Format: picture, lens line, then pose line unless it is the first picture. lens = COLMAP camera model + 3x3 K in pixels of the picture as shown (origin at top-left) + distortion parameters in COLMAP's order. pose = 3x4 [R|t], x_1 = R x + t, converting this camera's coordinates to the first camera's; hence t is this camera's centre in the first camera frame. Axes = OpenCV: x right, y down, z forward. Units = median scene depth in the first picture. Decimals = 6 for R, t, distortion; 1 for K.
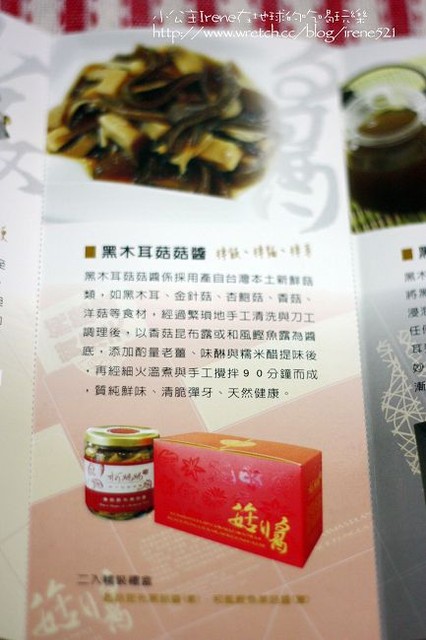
lens RADIAL K [[1586.2, 0, 212.6], [0, 1586.2, 314.1], [0, 0, 1]] dist [0.042772, 0.000000]
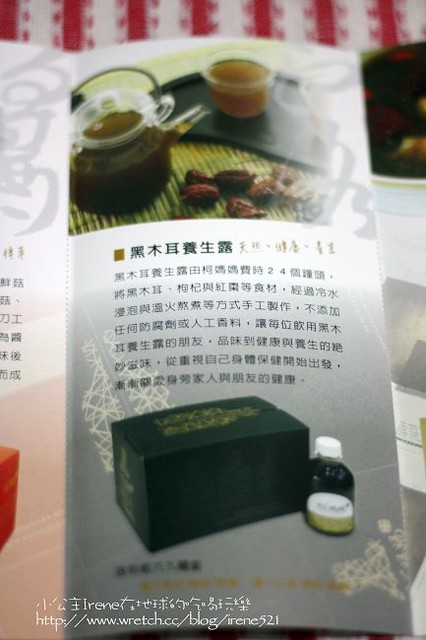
lens RADIAL K [[1453.6, 0, 213.5], [0, 1453.6, 326.2], [0, 0, 1]] dist [0.040765, 0.000000]
pose [[0.997303, -0.013906, -0.072059, 0.247010], [0.015014, 0.999777, 0.014857, -0.004889], [0.071836, -0.015899, 0.997290, 0.074493]]
